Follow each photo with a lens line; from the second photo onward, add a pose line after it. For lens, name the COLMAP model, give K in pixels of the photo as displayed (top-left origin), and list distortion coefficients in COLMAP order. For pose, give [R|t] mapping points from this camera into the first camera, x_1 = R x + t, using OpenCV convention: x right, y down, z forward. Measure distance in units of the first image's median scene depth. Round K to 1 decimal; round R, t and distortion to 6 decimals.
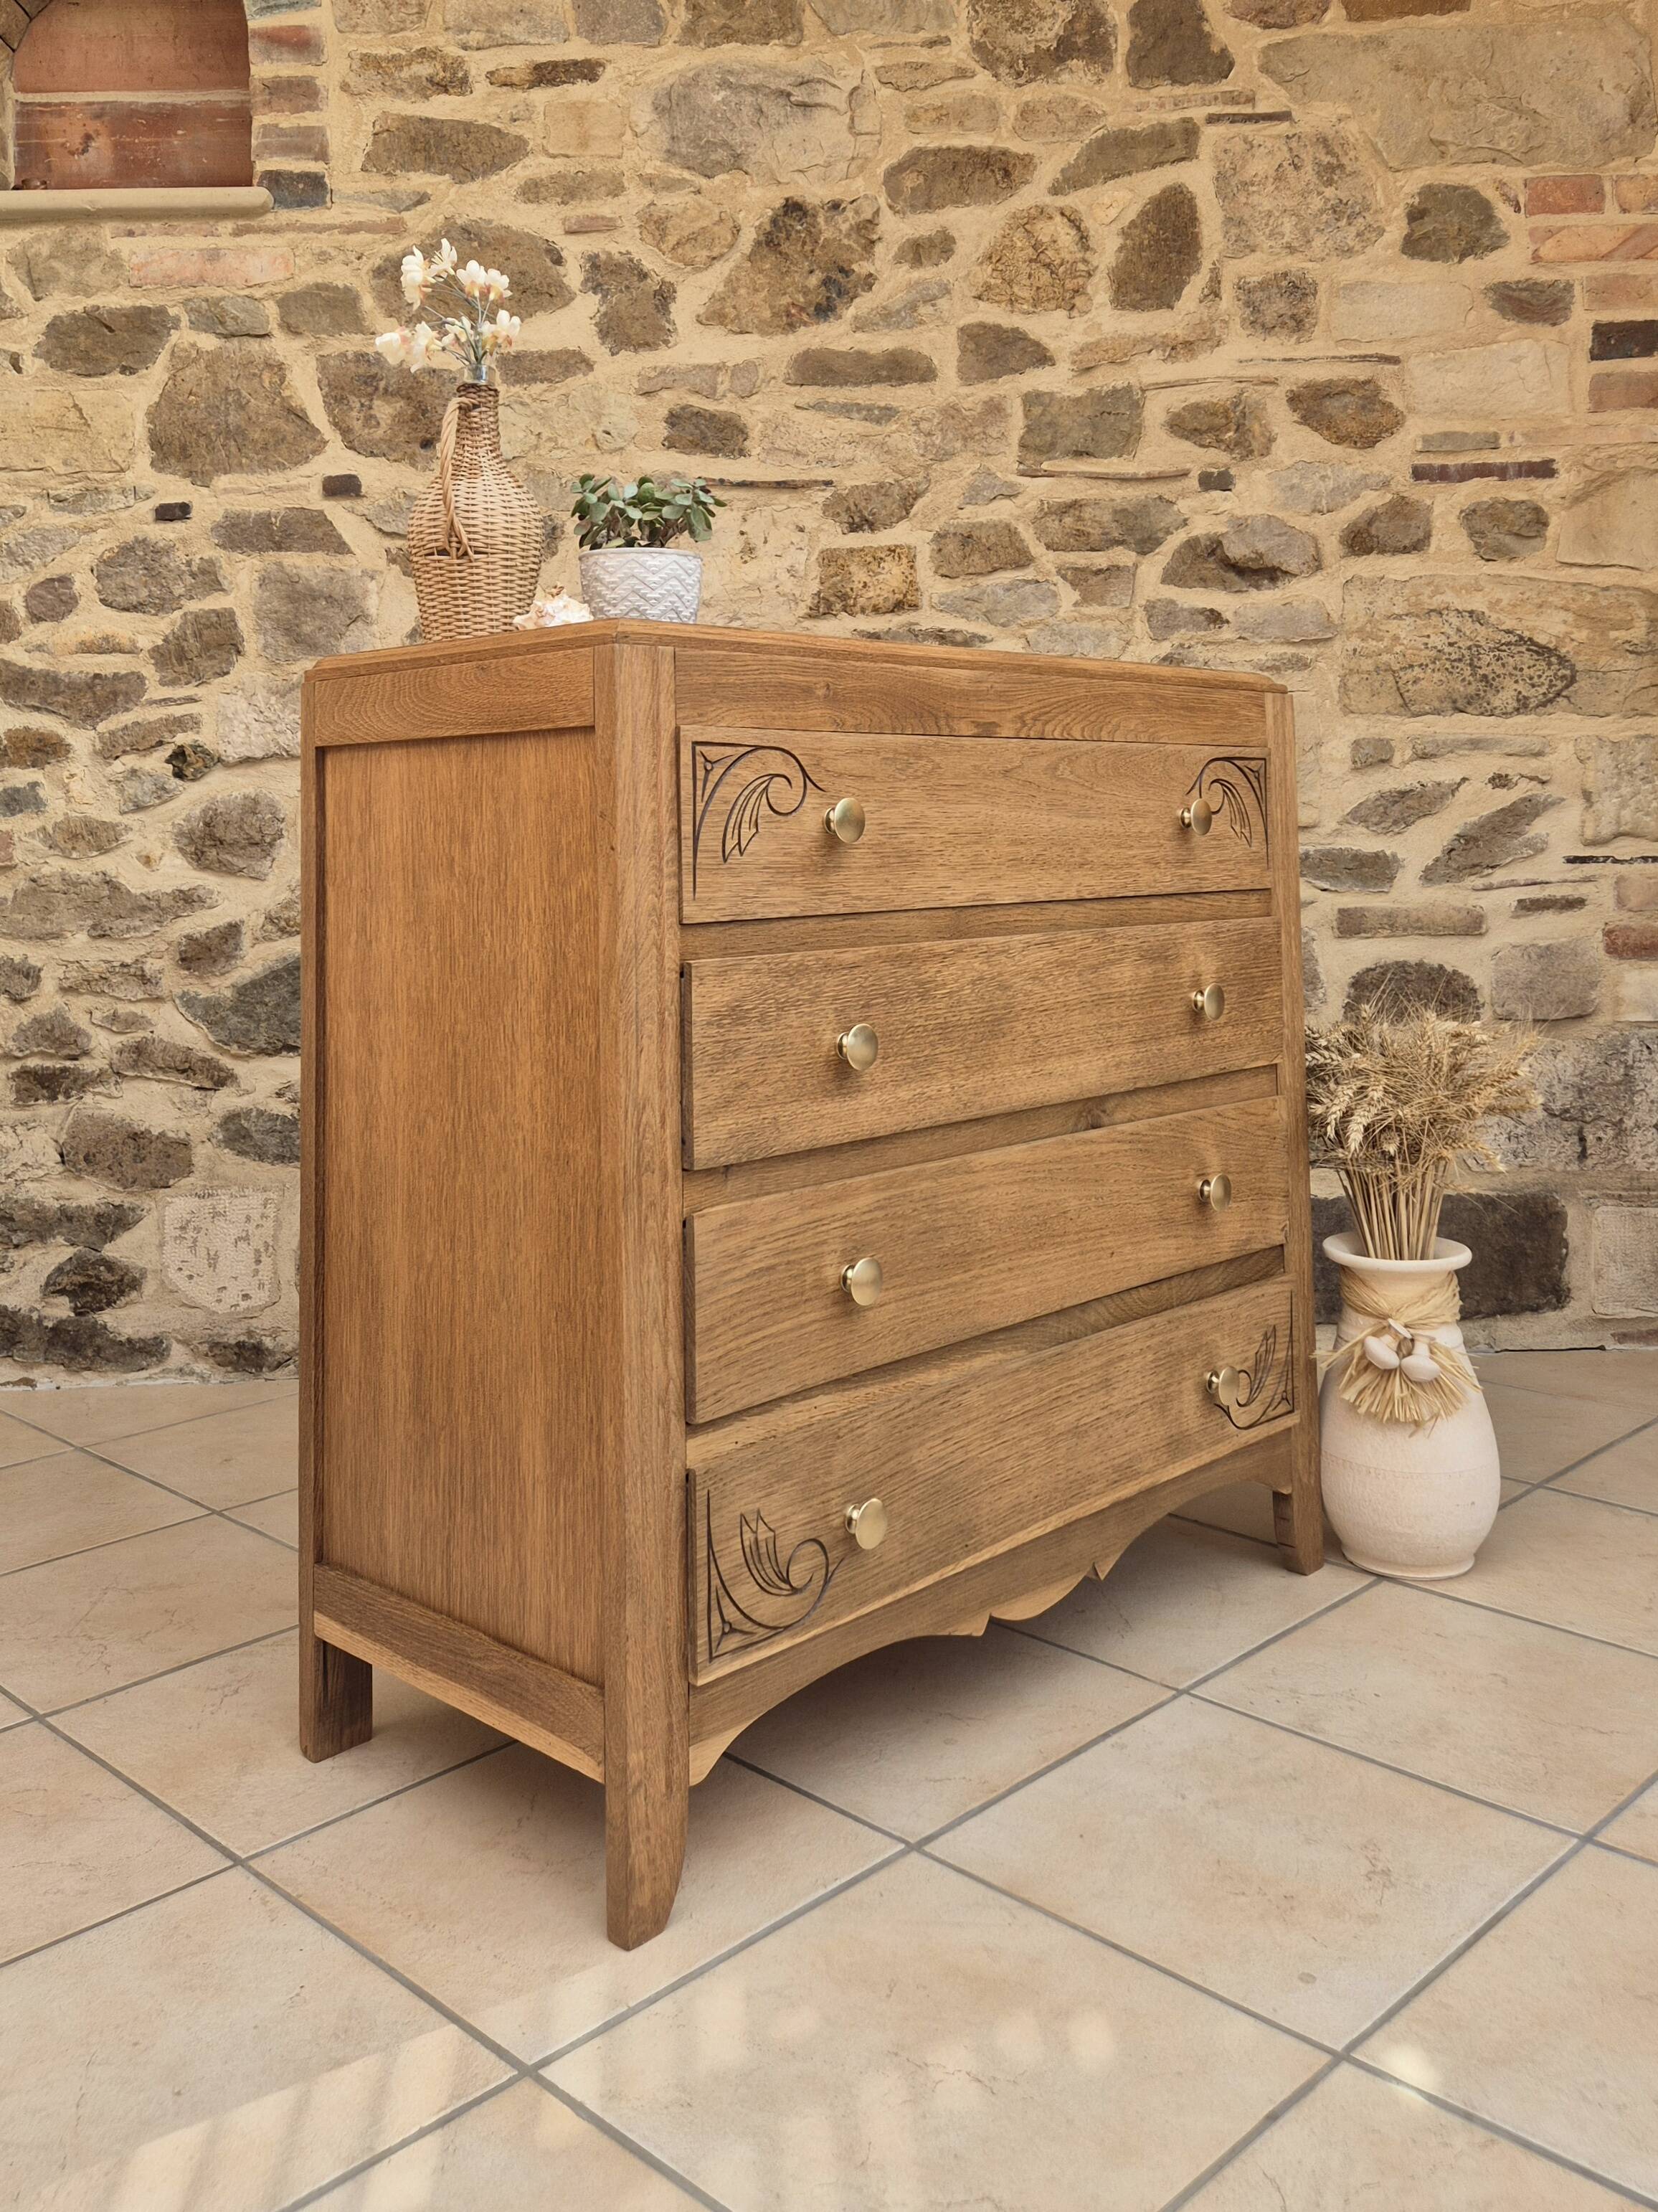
lens RADIAL K [[1909.2, 0, 803.4], [0, 1909.2, 772.4], [0, 0, 1]] dist [0.100395, -0.110211]
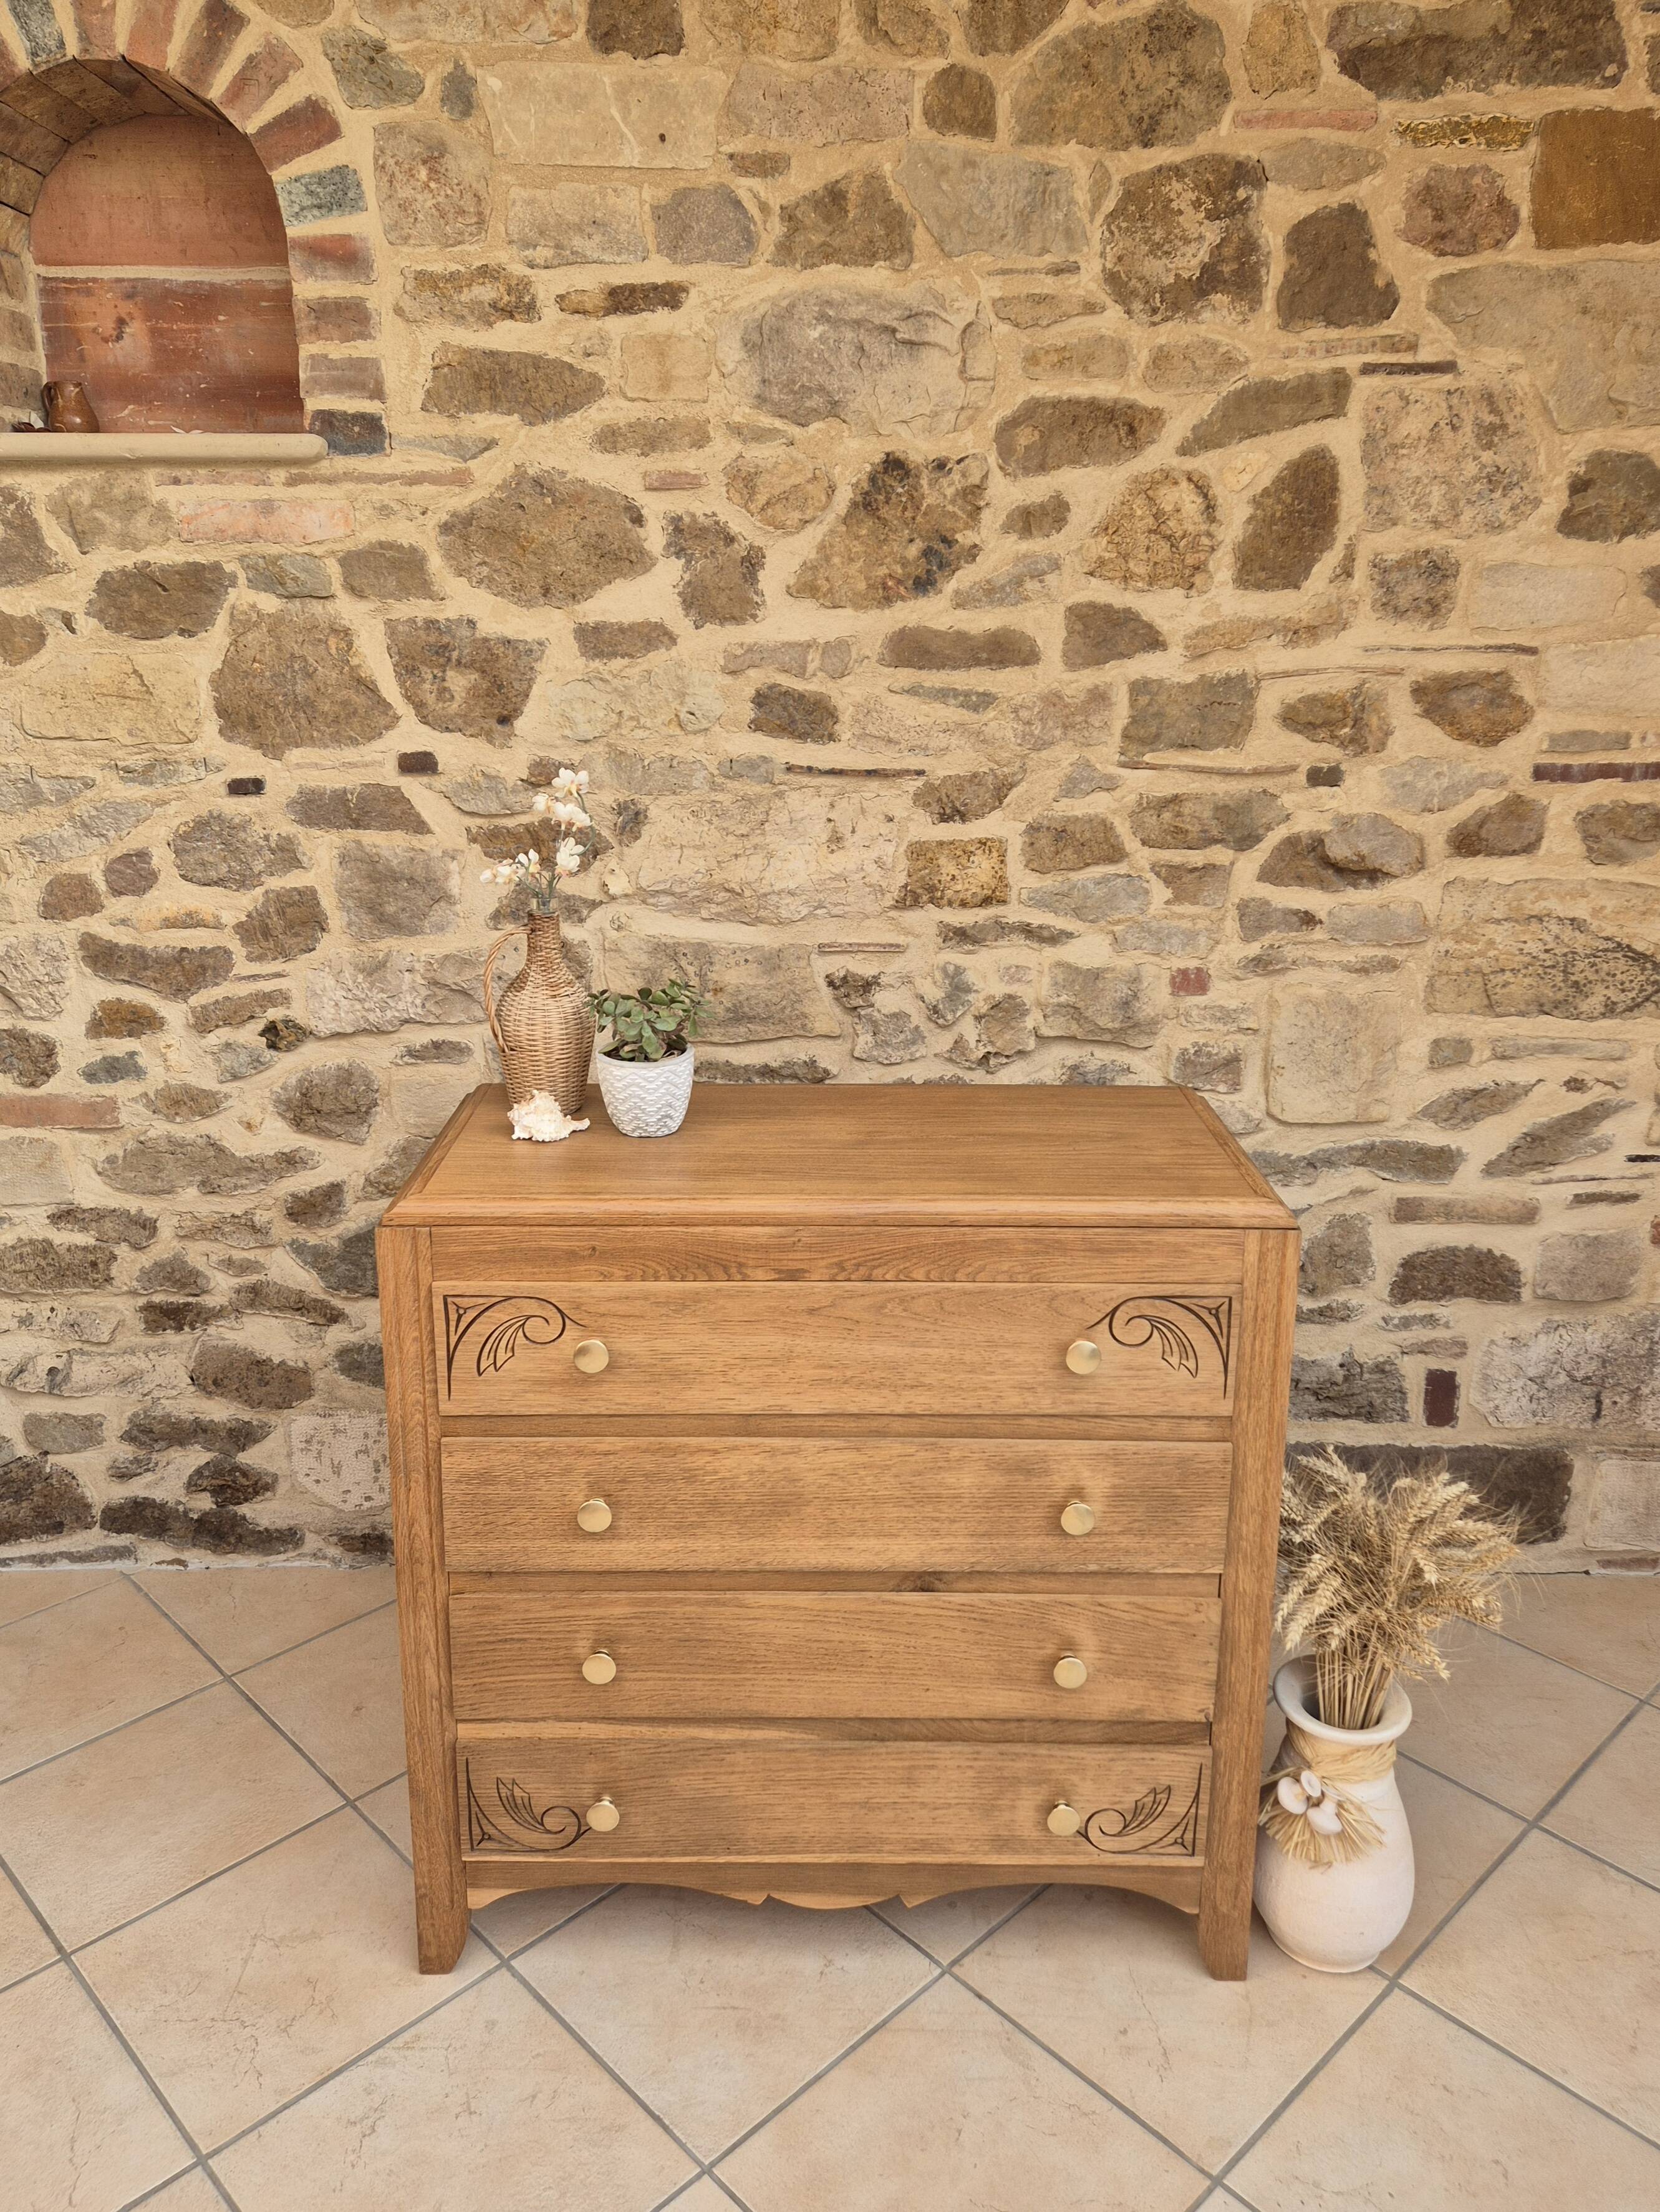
lens RADIAL K [[1659.1, 0, 820.7], [0, 1659.1, 1050.0], [0, 0, 1]] dist [0.092669, -0.086354]
pose [[0.999572, 0.027073, -0.011090, -0.023959], [-0.022545, 0.954365, 0.297789, -0.265610], [0.018646, -0.297412, 0.954567, 0.157085]]
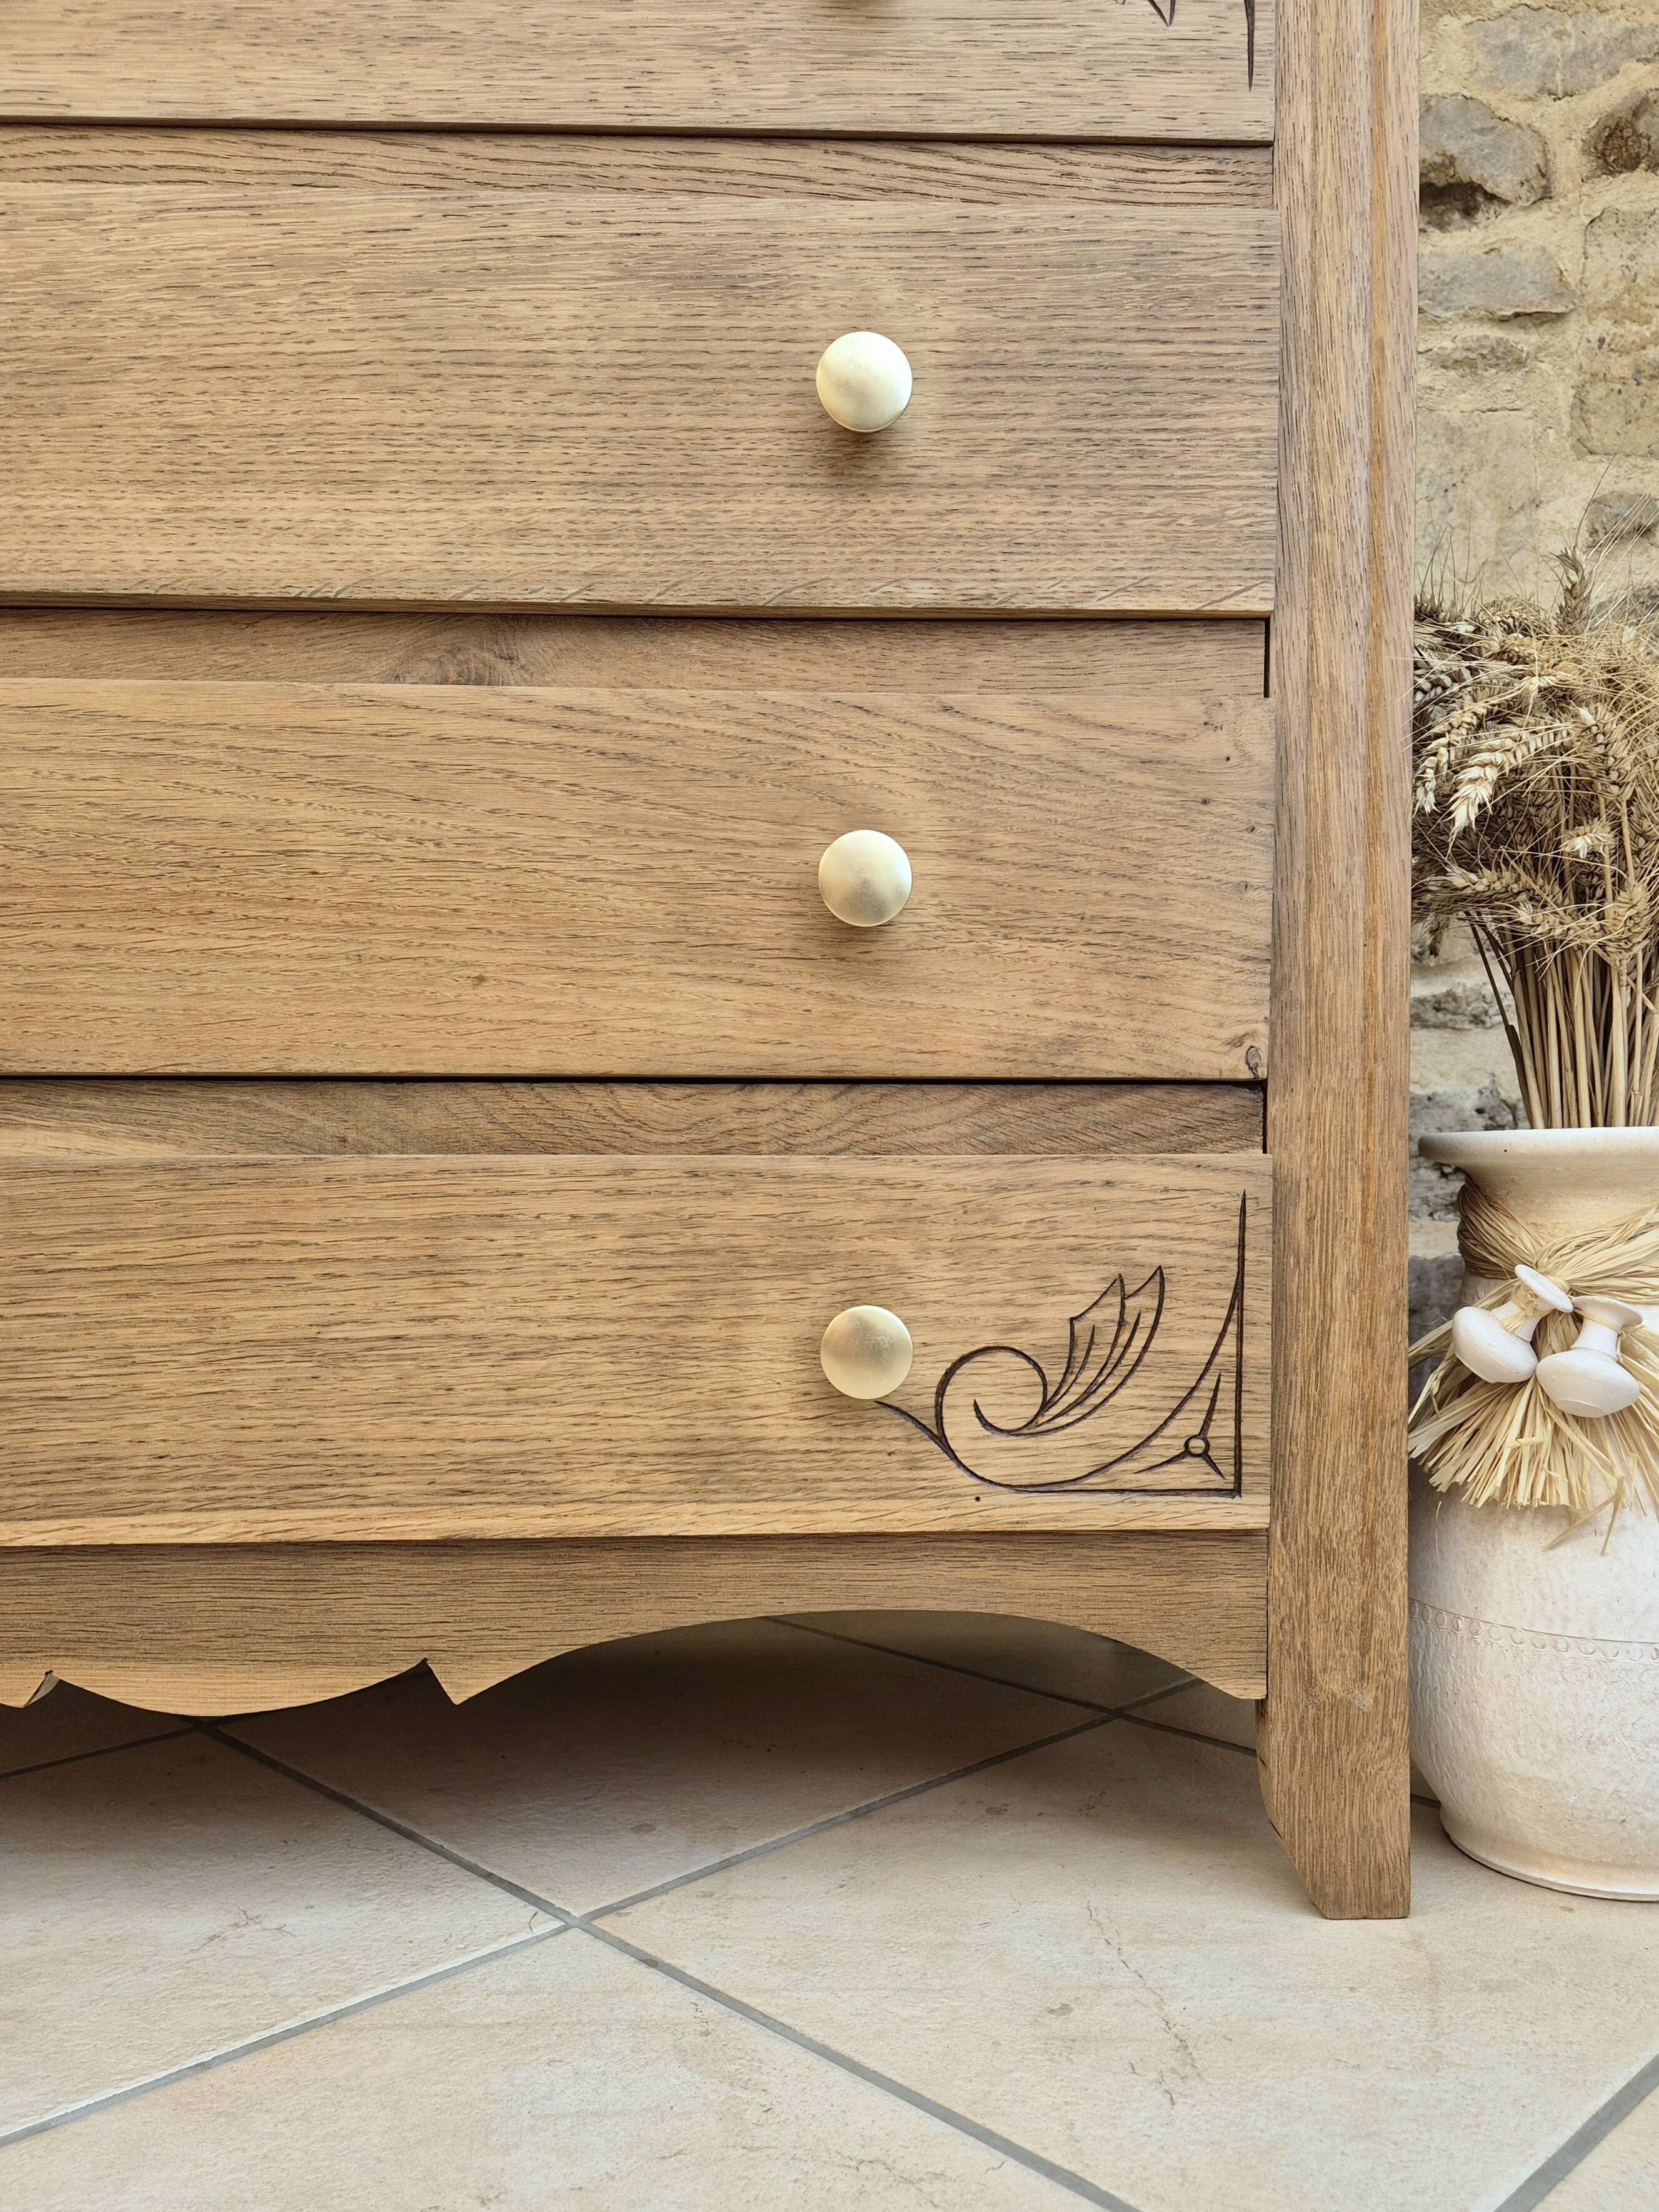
lens RADIAL K [[1680.1, 0, 923.1], [0, 1680.1, 1247.3], [0, 0, 1]] dist [0.078345, -0.078488]
pose [[0.999732, 0.013583, 0.018747, 0.073633], [-0.014926, 0.997187, 0.073447, 0.177882], [-0.017697, -0.073708, 0.997123, 0.463320]]
